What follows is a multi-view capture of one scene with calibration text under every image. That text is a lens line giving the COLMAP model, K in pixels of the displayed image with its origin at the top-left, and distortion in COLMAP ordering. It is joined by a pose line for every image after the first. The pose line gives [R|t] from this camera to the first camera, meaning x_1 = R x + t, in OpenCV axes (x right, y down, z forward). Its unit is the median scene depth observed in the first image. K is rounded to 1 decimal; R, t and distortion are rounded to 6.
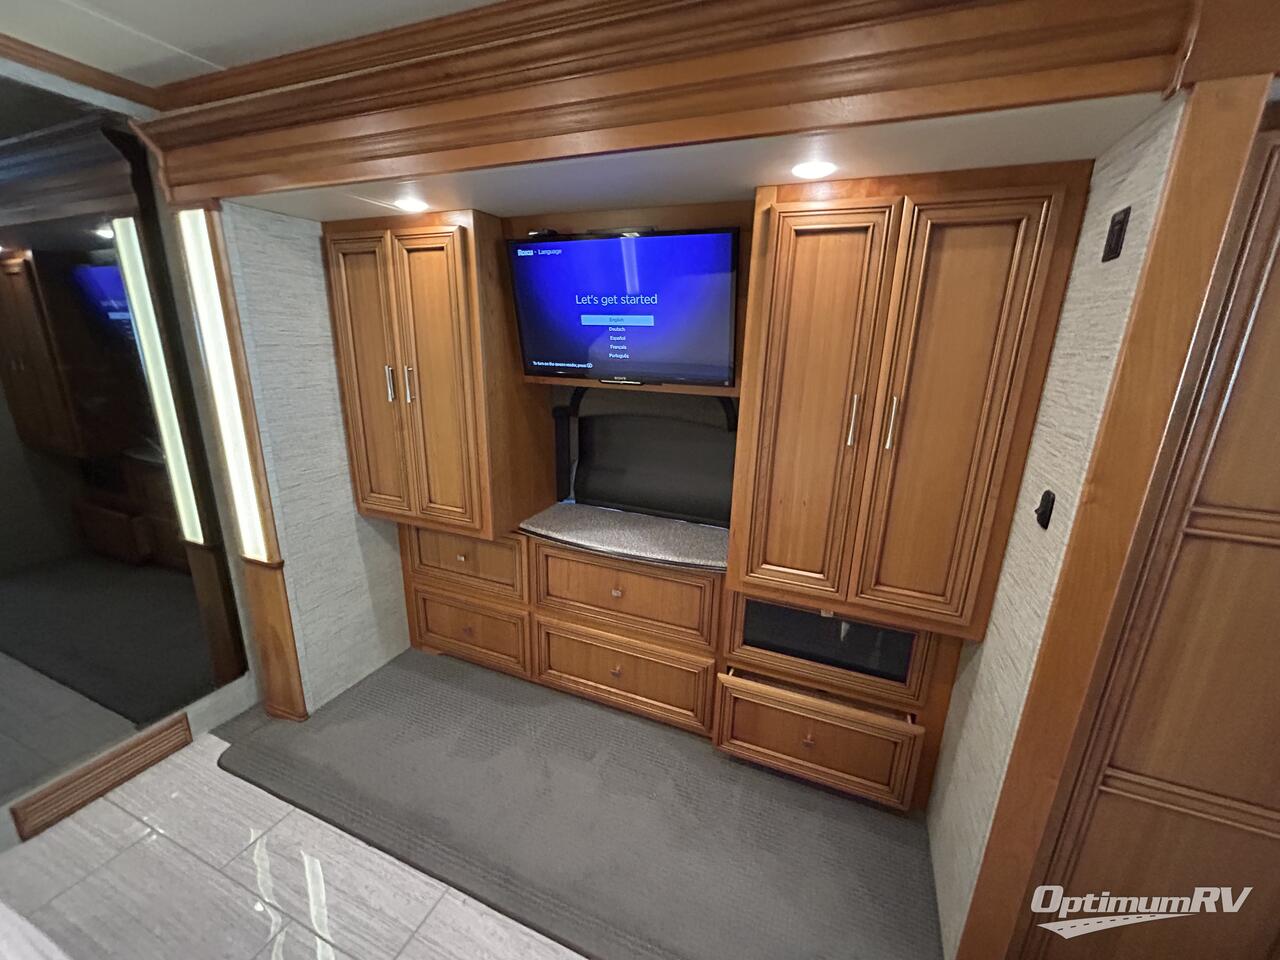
lens RADIAL K [[513.8, 0, 638.8], [0, 513.8, 480.1], [0, 0, 1]] dist [-0.001036, 0.000096]
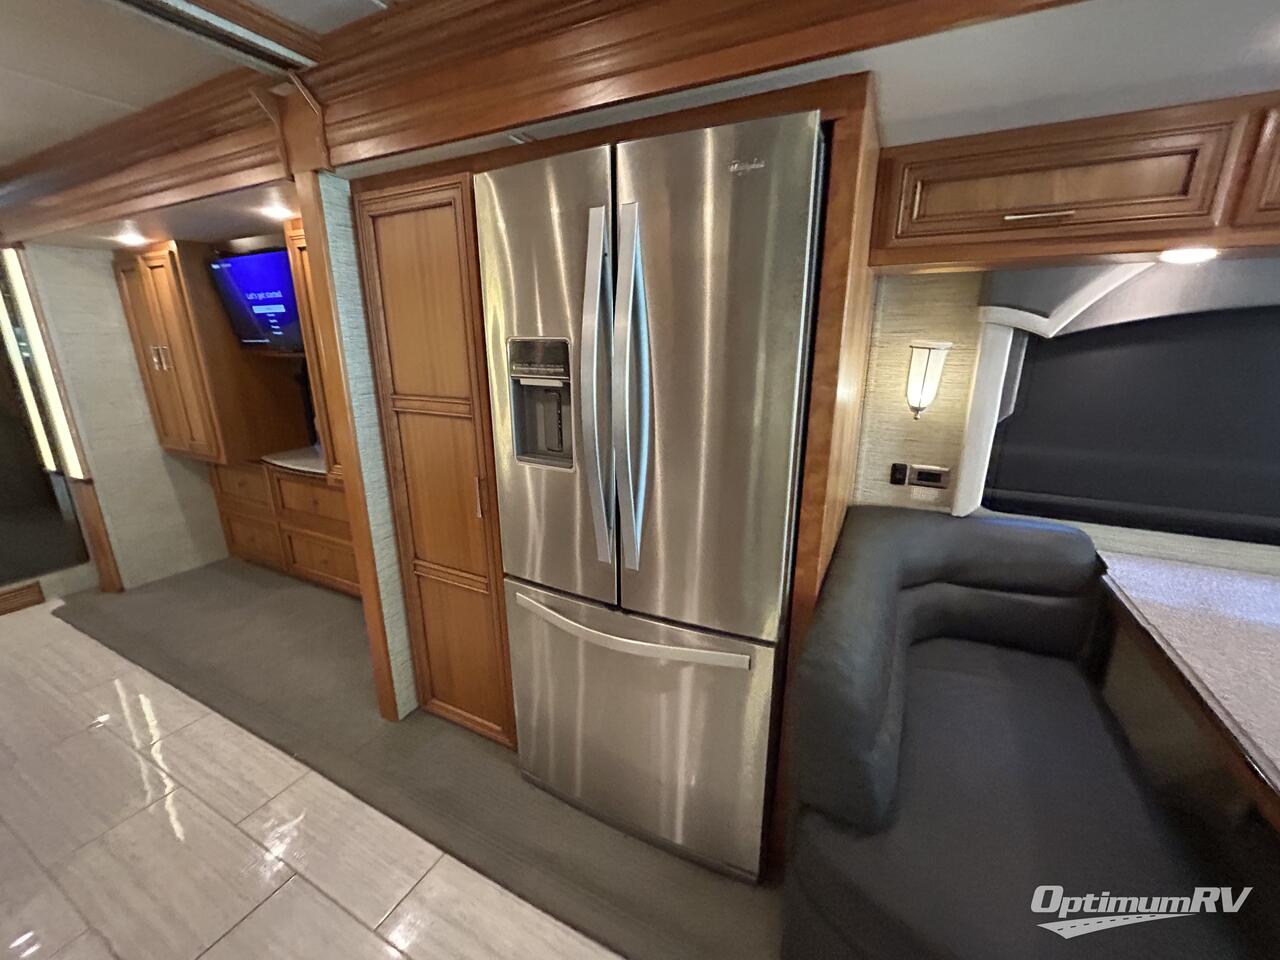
lens RADIAL K [[513.8, 0, 629.4], [0, 513.8, 476.0], [0, 0, 1]] dist [-0.001036, 0.000096]
pose [[0.996238, -0.006264, -0.086438, 0.964054], [0.005834, 0.999969, -0.005229, 0.163066], [0.086468, 0.004705, 0.996244, -0.343352]]
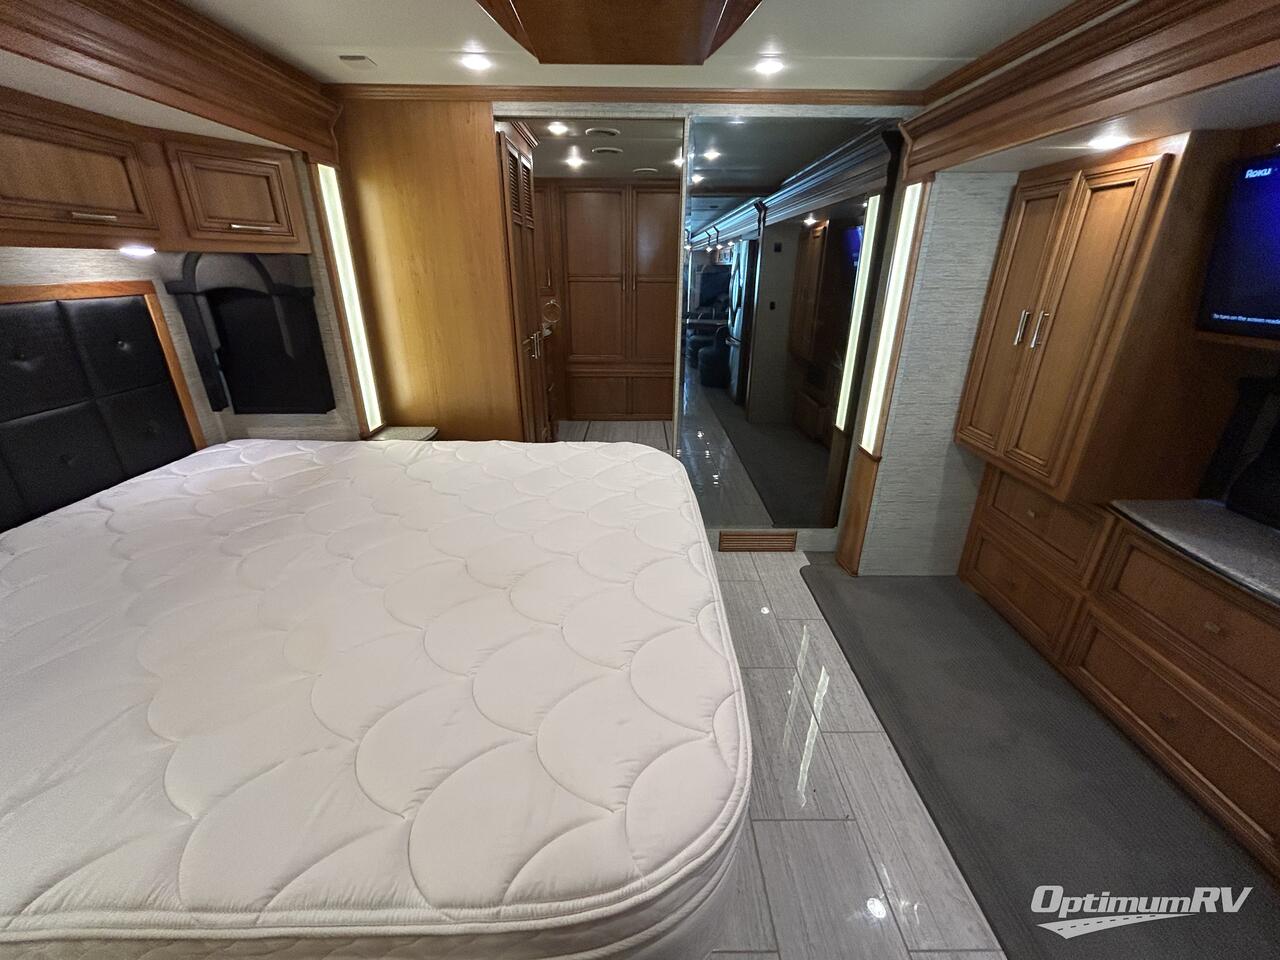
lens RADIAL K [[513.8, 0, 647.0], [0, 513.8, 476.2], [0, 0, 1]] dist [-0.001036, 0.000096]
pose [[0.402343, 0.327974, -0.854724, 0.200047], [-0.239853, 0.938777, 0.247322, 0.021380], [0.883511, 0.105500, 0.456376, -0.121049]]
